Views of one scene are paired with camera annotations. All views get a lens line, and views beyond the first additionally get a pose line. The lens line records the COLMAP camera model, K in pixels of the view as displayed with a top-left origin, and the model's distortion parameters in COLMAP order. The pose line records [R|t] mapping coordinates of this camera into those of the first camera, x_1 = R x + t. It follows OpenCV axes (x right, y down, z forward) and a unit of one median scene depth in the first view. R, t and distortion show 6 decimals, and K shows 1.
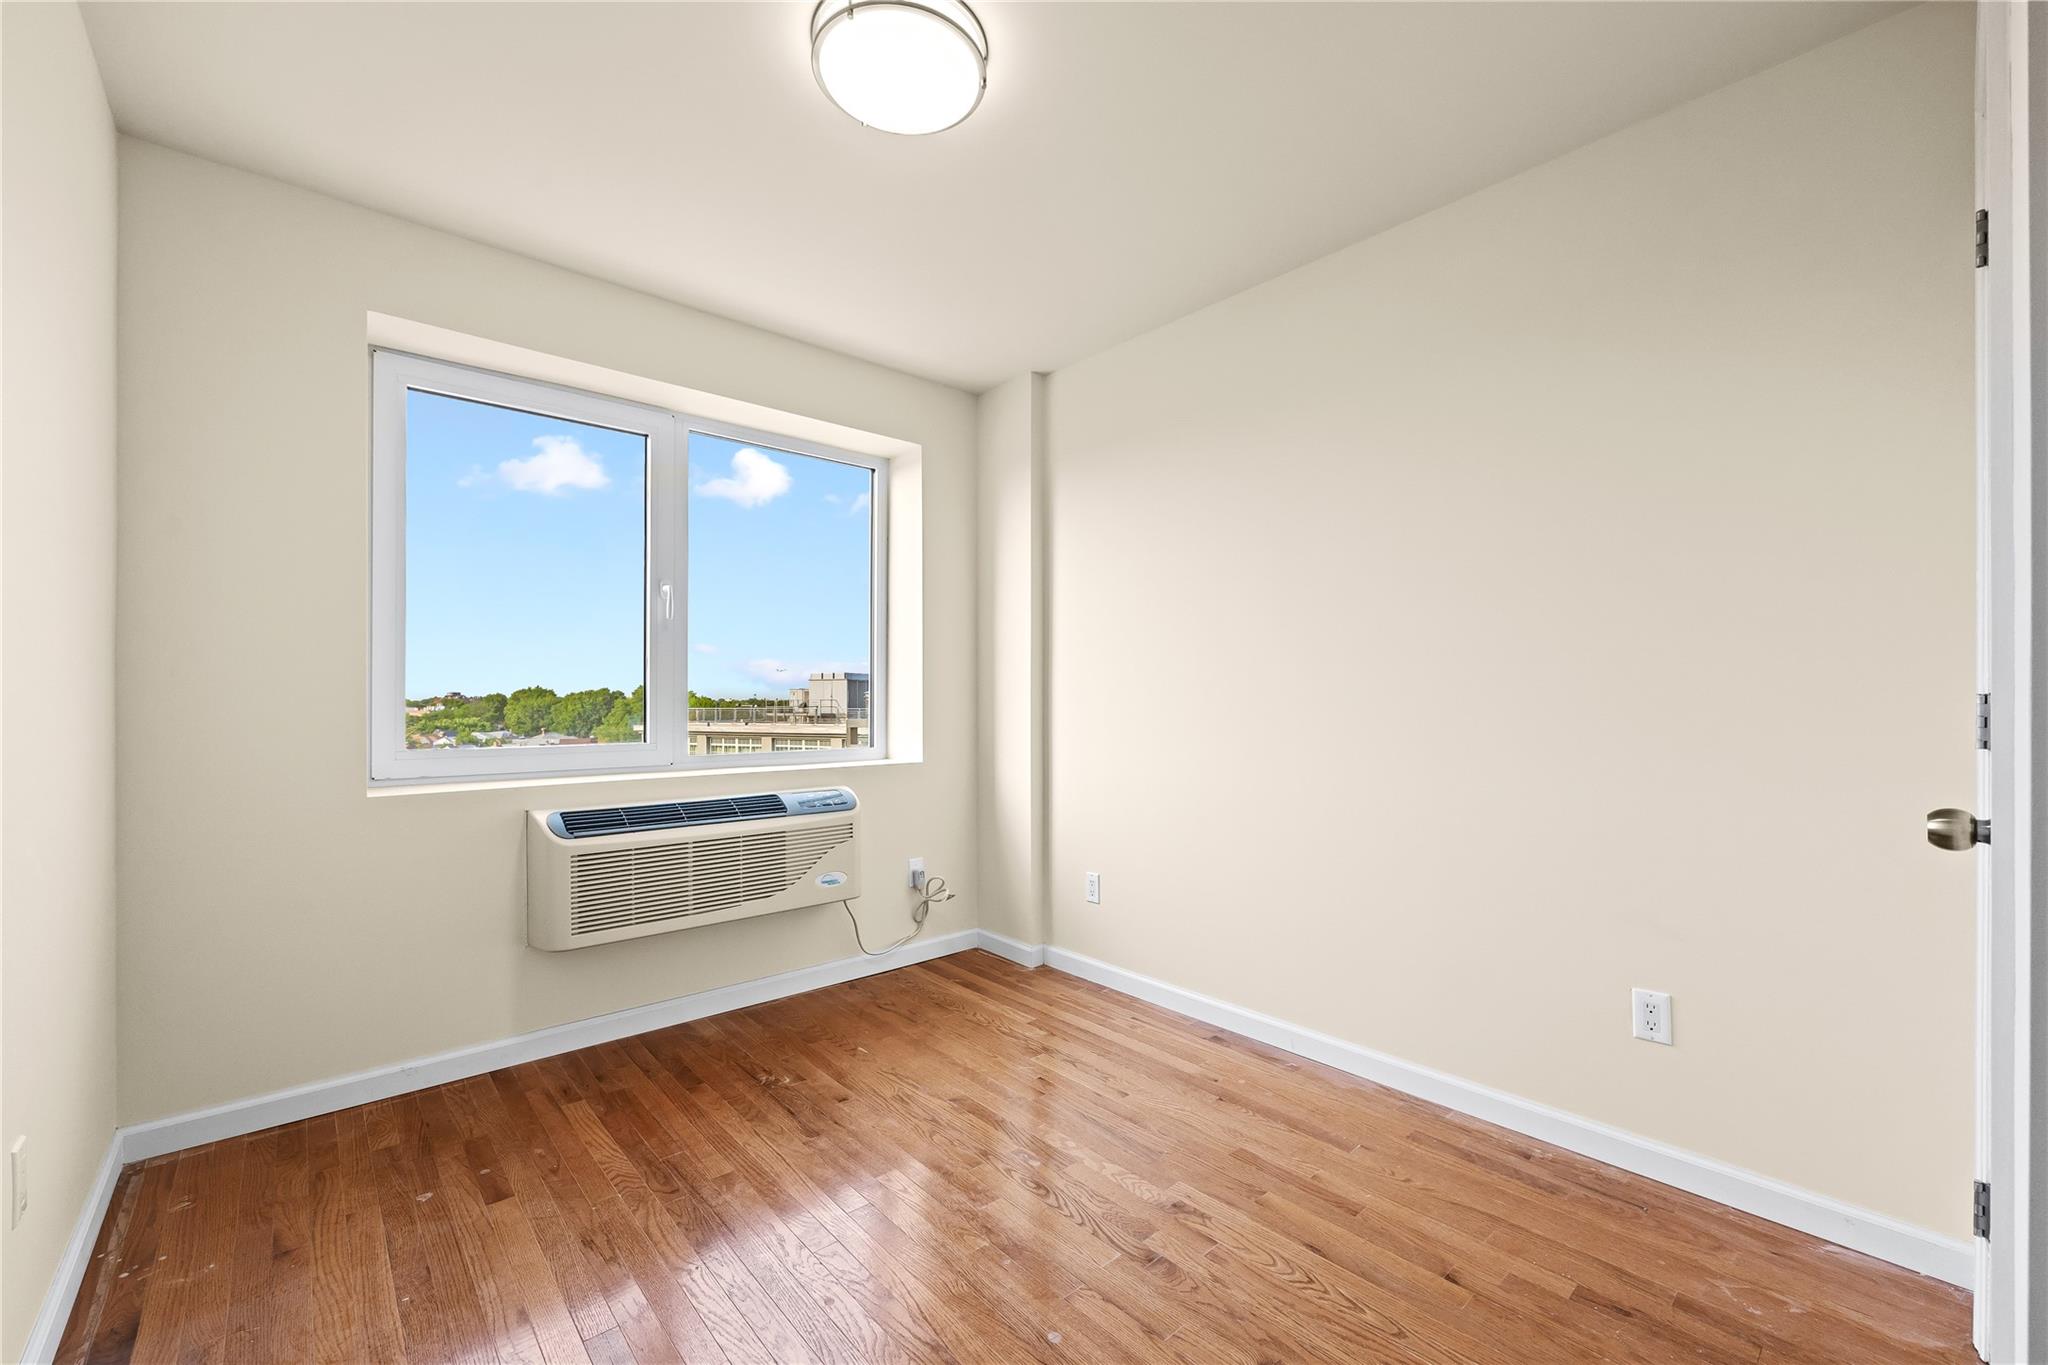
lens RADIAL K [[812.0, 0, 1022.6], [0, 812.0, 683.9], [0, 0, 1]] dist [0.000883, 0.000351]
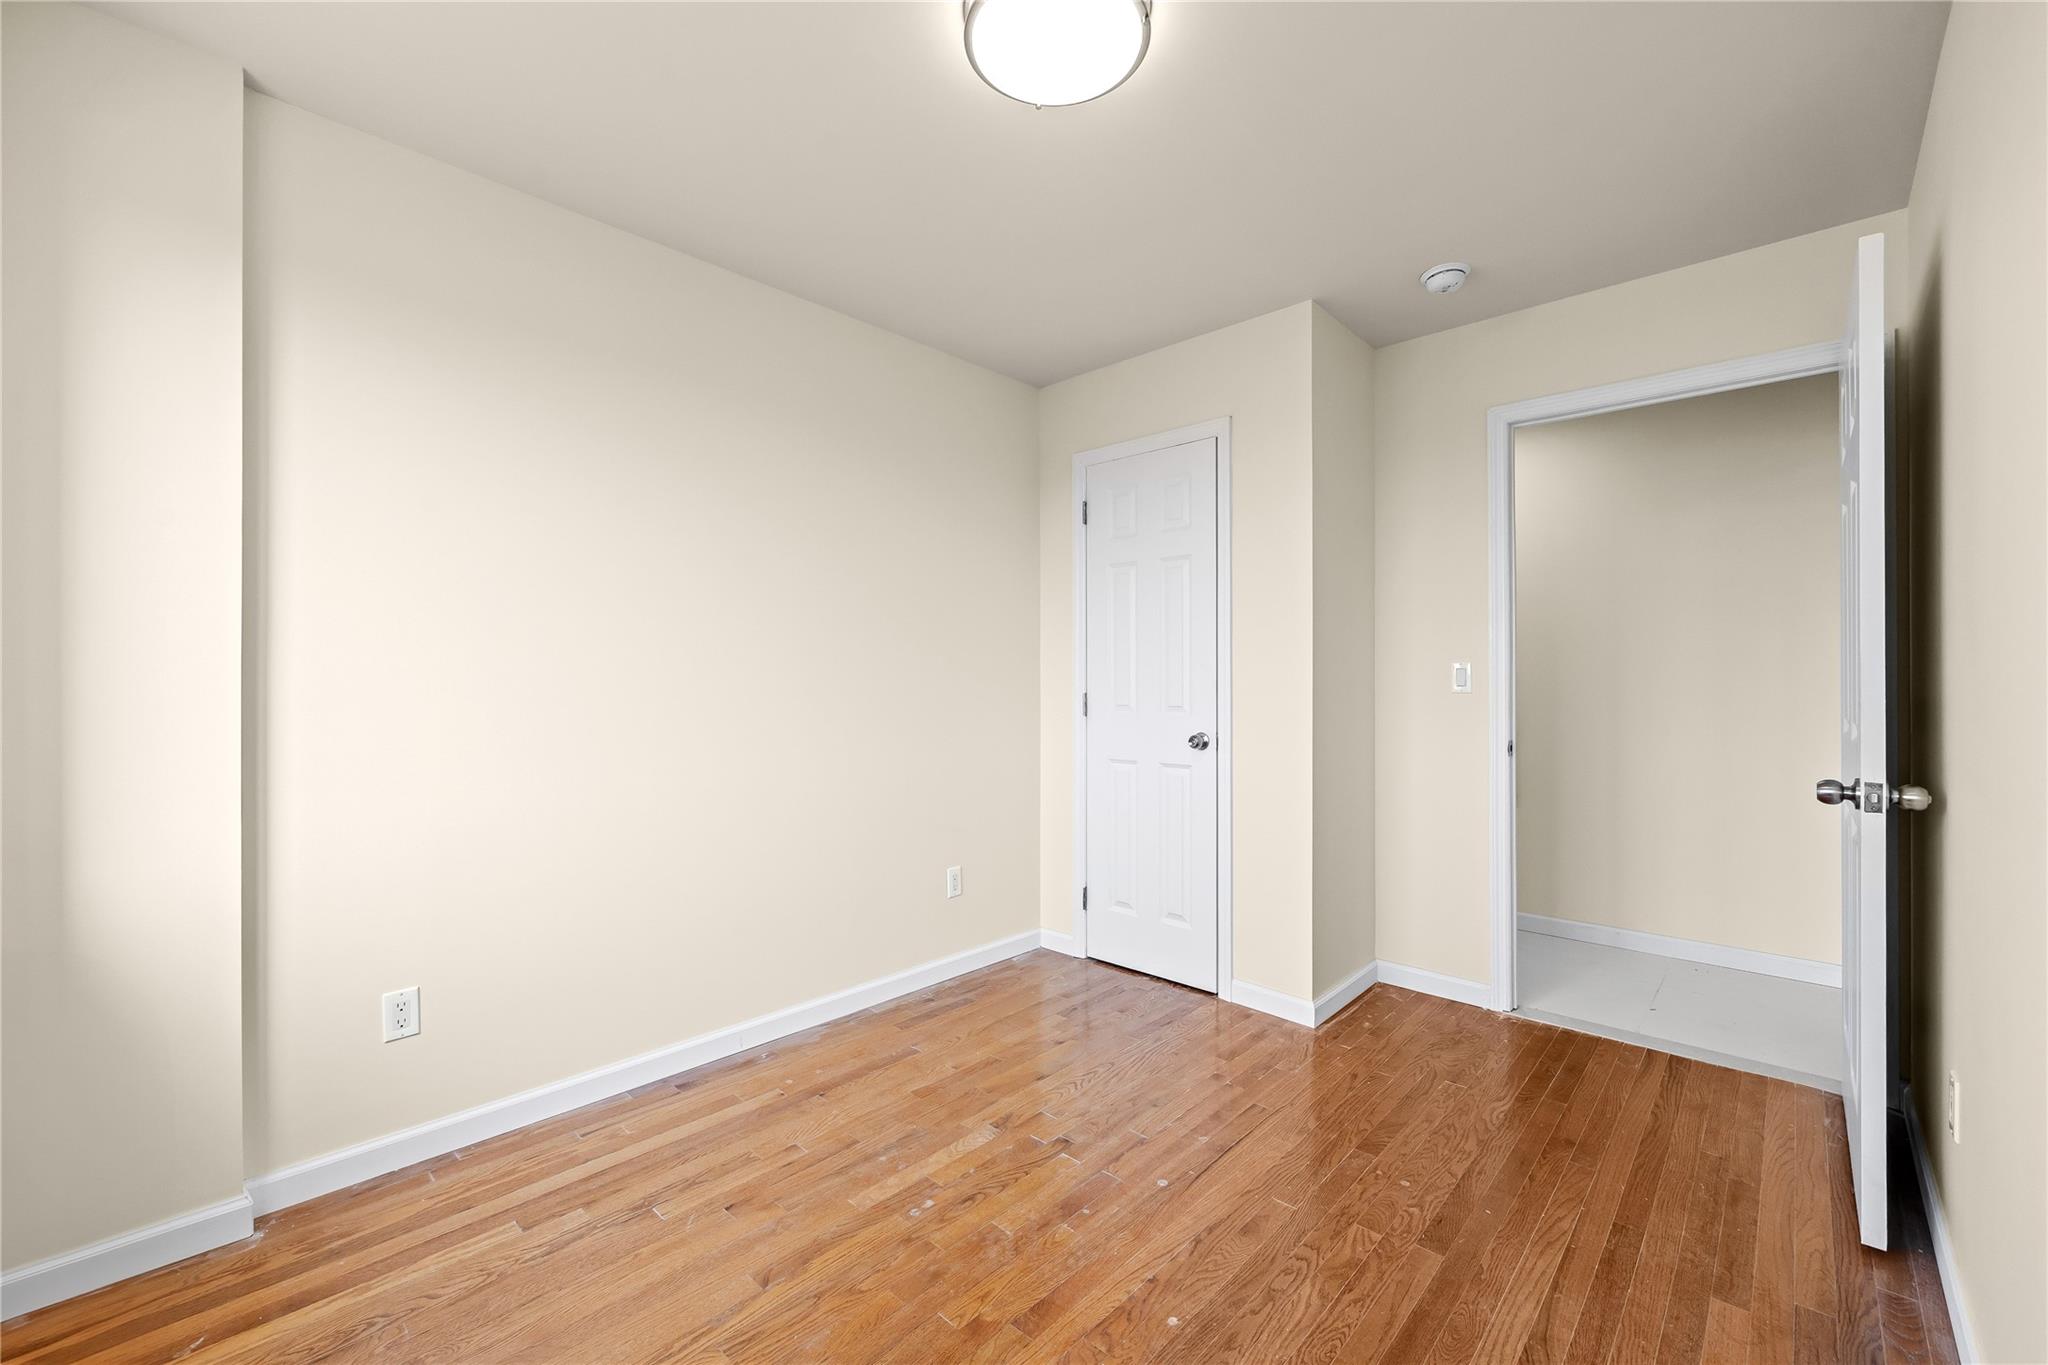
lens RADIAL K [[812.0, 0, 1021.3], [0, 812.0, 690.6], [0, 0, 1]] dist [0.000883, 0.000351]
pose [[-0.071126, 0.004094, 0.997459, -0.650374], [-0.007881, 0.999958, -0.004666, 0.015801], [-0.997436, -0.008192, -0.071091, 0.702476]]
